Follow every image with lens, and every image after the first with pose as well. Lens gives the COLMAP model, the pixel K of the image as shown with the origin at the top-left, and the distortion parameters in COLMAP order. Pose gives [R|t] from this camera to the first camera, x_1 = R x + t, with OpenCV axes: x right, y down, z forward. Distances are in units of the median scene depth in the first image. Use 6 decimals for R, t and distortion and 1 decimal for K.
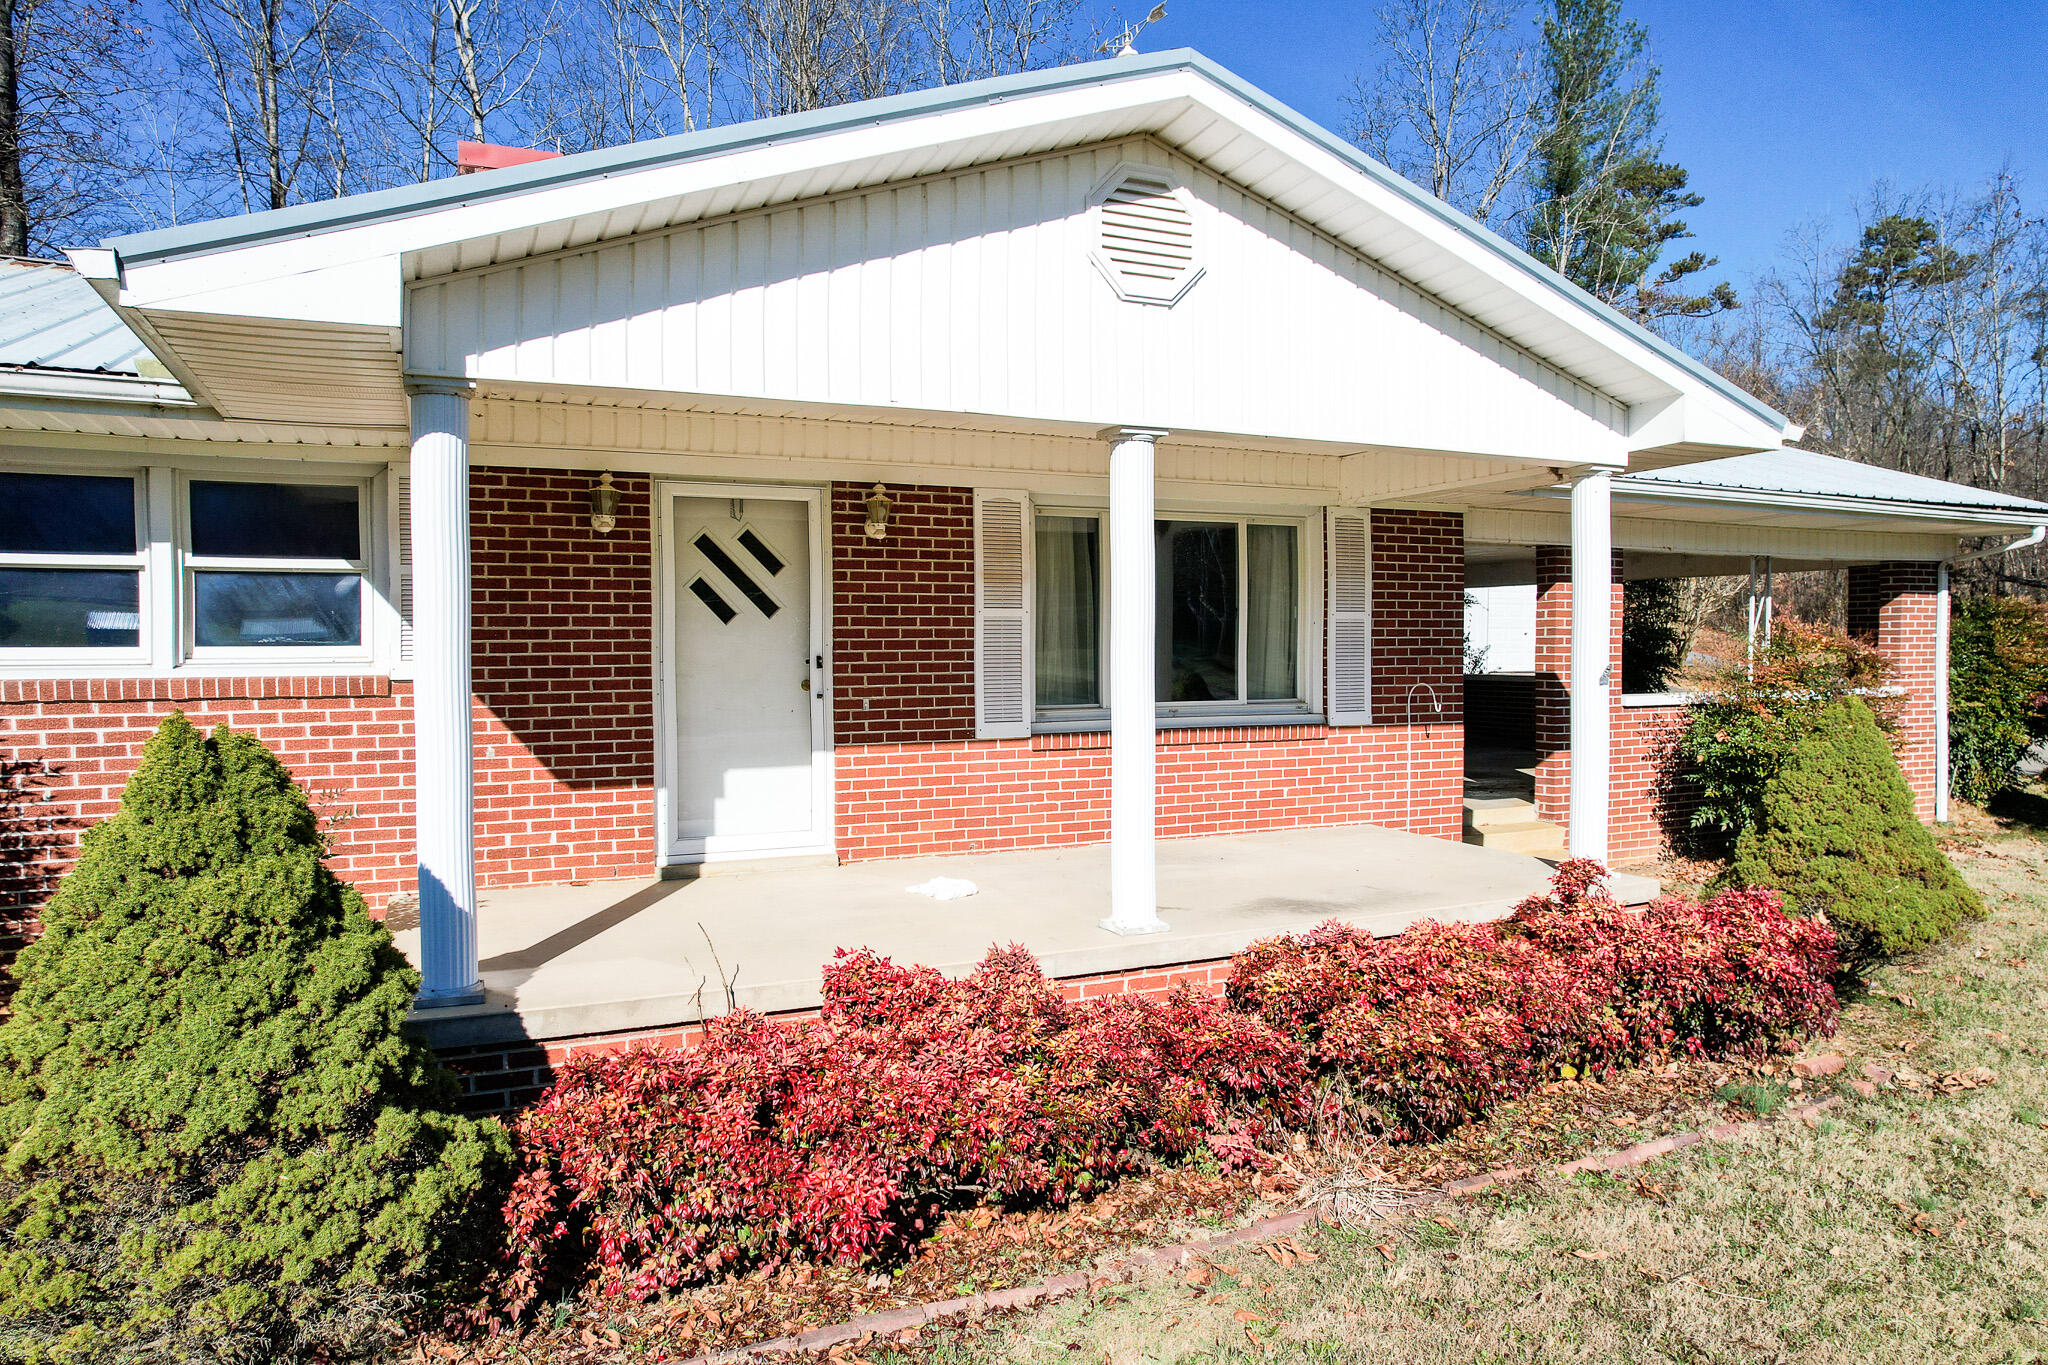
lens RADIAL K [[1313.9, 0, 1024.0], [0, 1313.9, 682.5], [0, 0, 1]] dist [-0.064636, 0.058034]
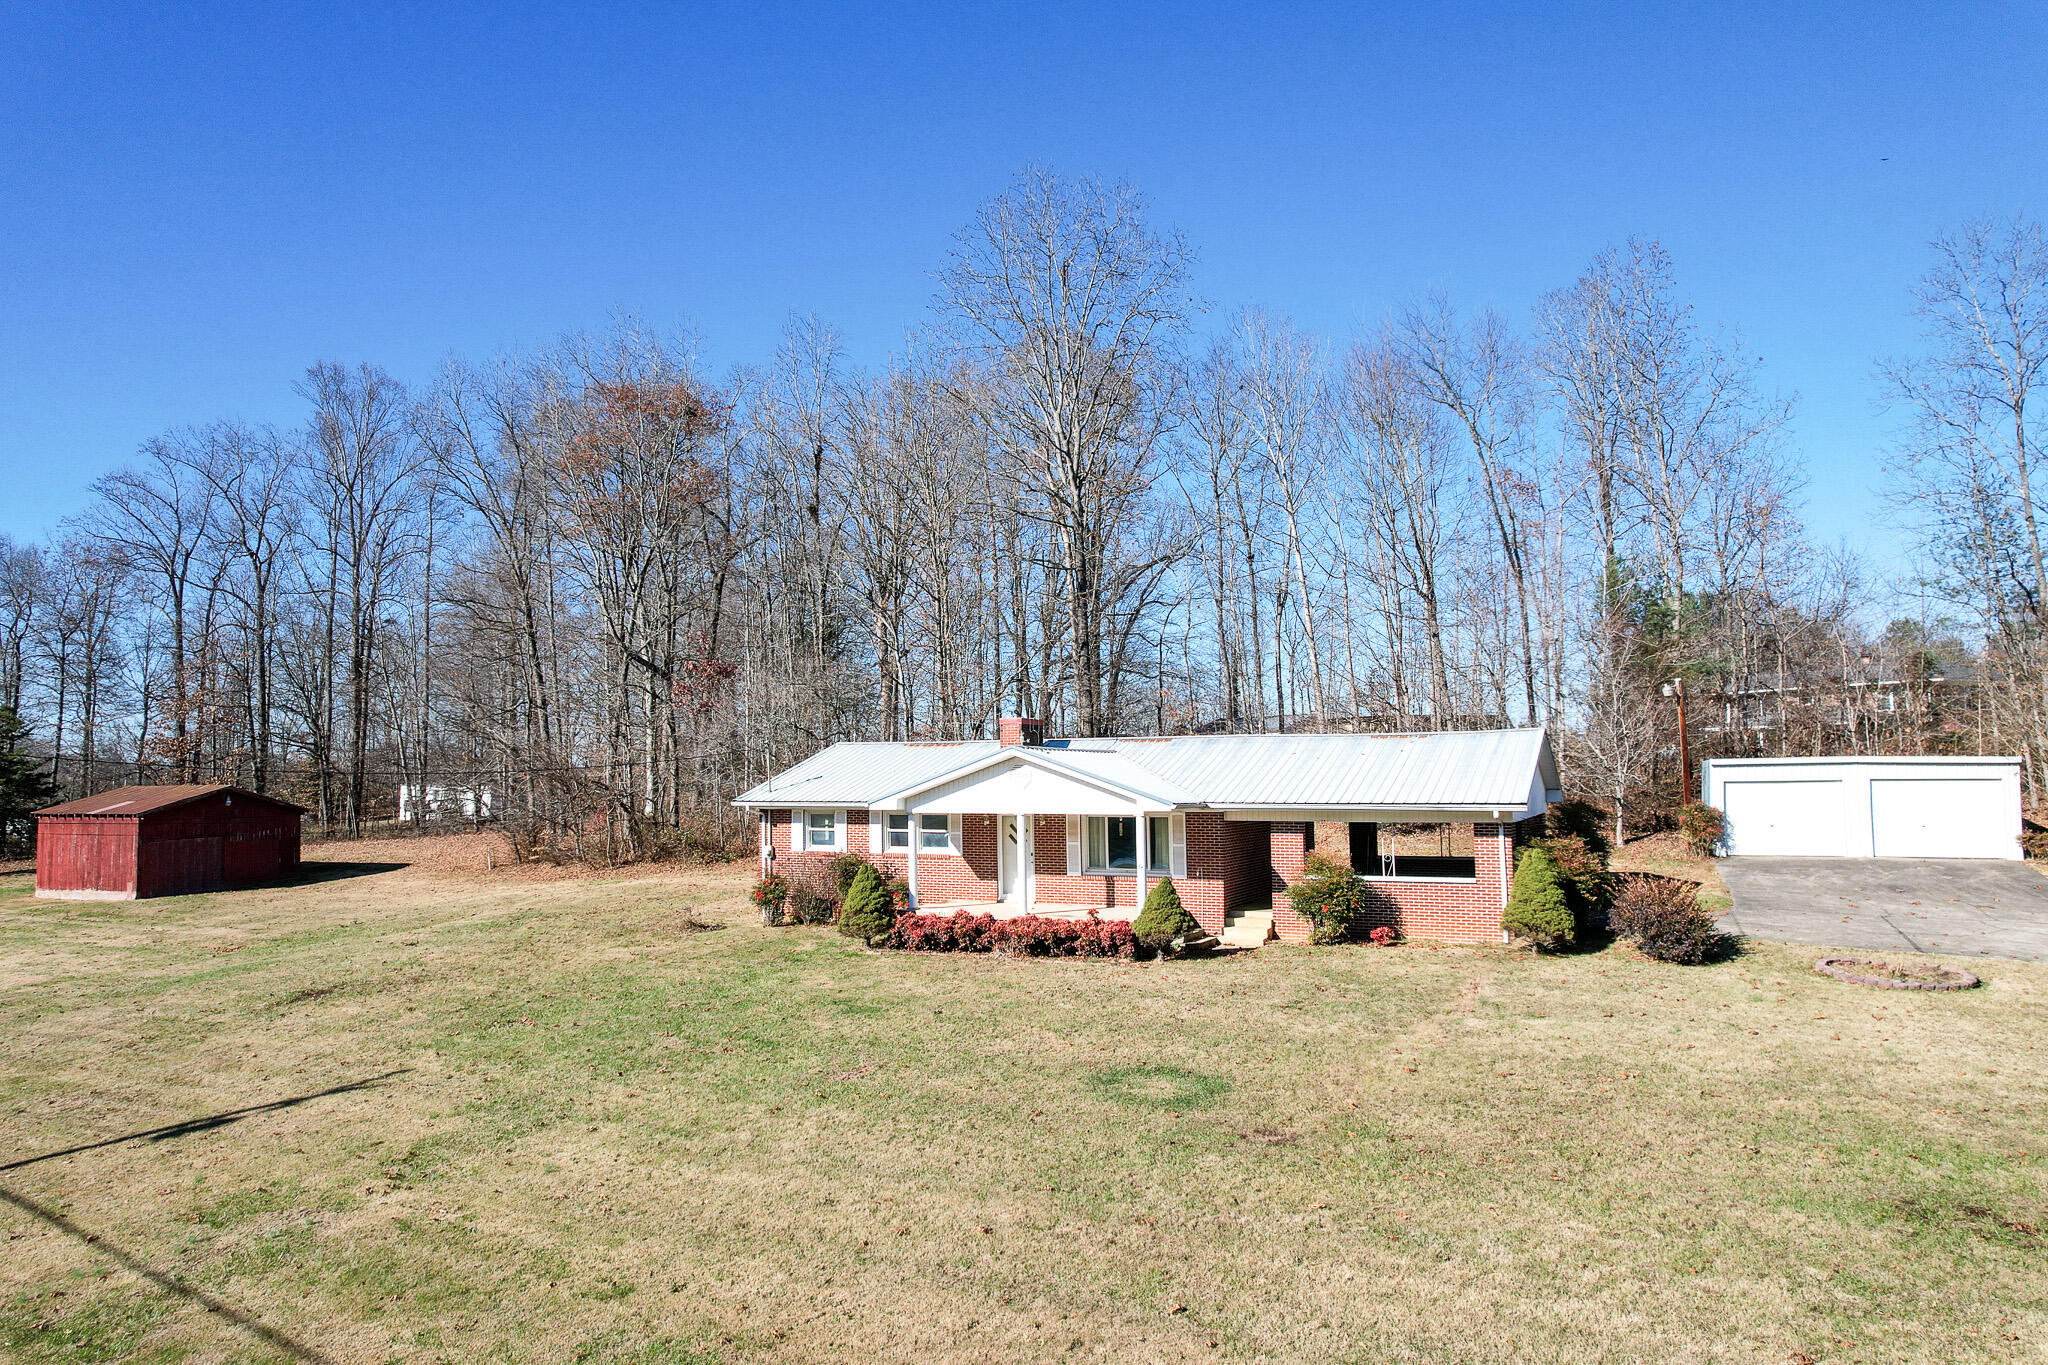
lens RADIAL K [[1308.4, 0, 1024.0], [0, 1308.4, 682.5], [0, 0, 1]] dist [-0.071819, 0.066692]
pose [[0.625568, -0.056672, -0.778109, 3.215370], [-0.018860, 0.995968, -0.087701, -0.203011], [0.779942, 0.069538, 0.621977, -1.711869]]
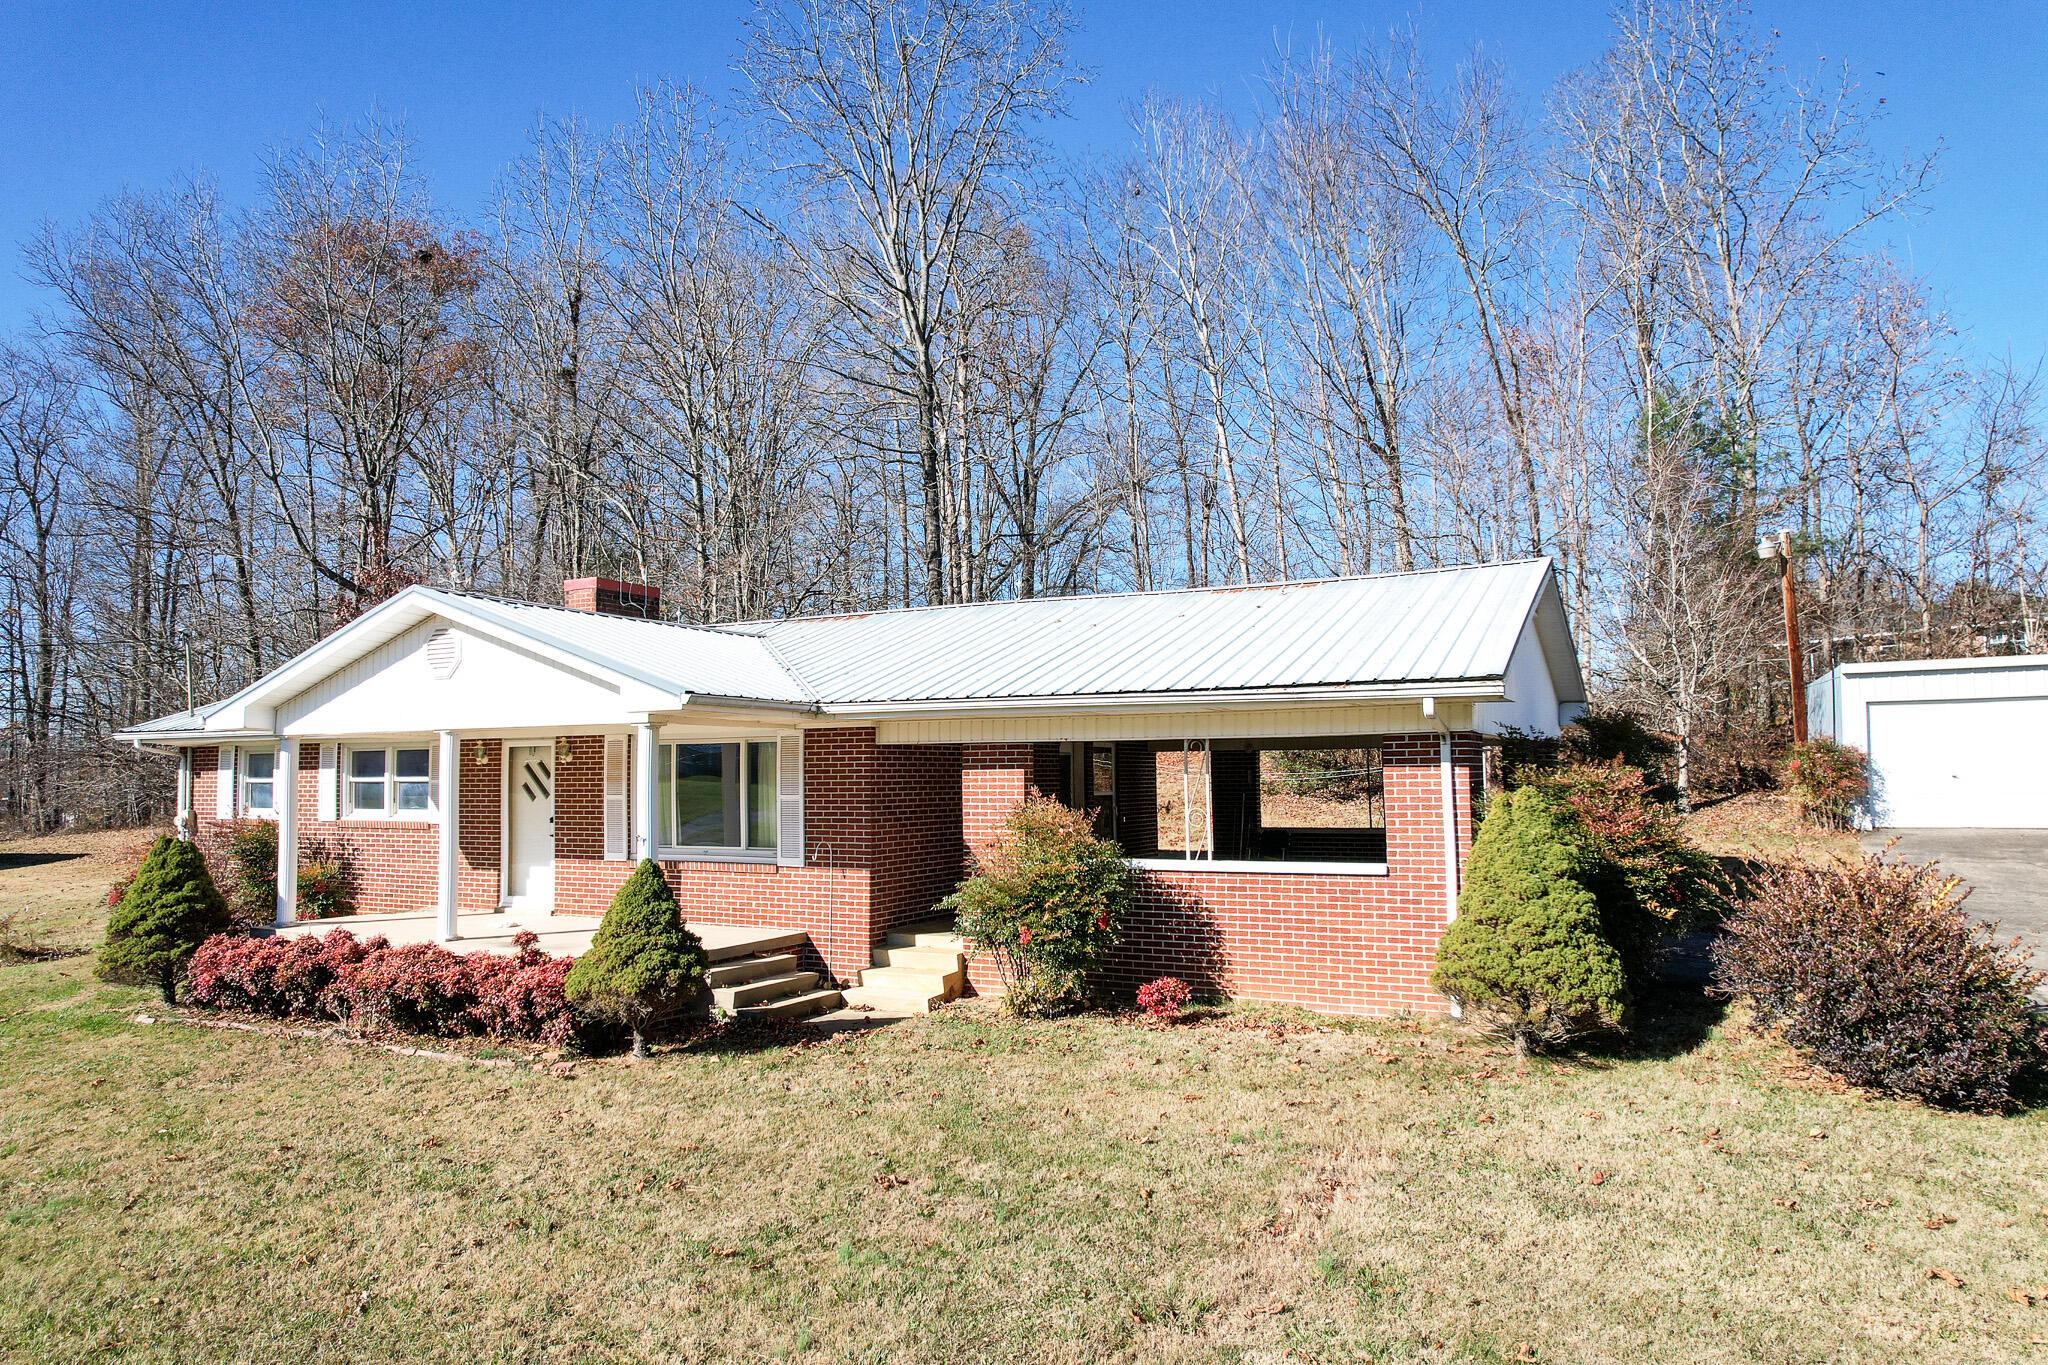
lens RADIAL K [[1308.4, 0, 1024.0], [0, 1308.4, 682.5], [0, 0, 1]] dist [-0.071819, 0.066692]
pose [[0.613246, -0.056968, -0.787835, 2.099736], [-0.015095, 0.996369, -0.083796, -0.076407], [0.789748, 0.063280, 0.610159, 0.304941]]
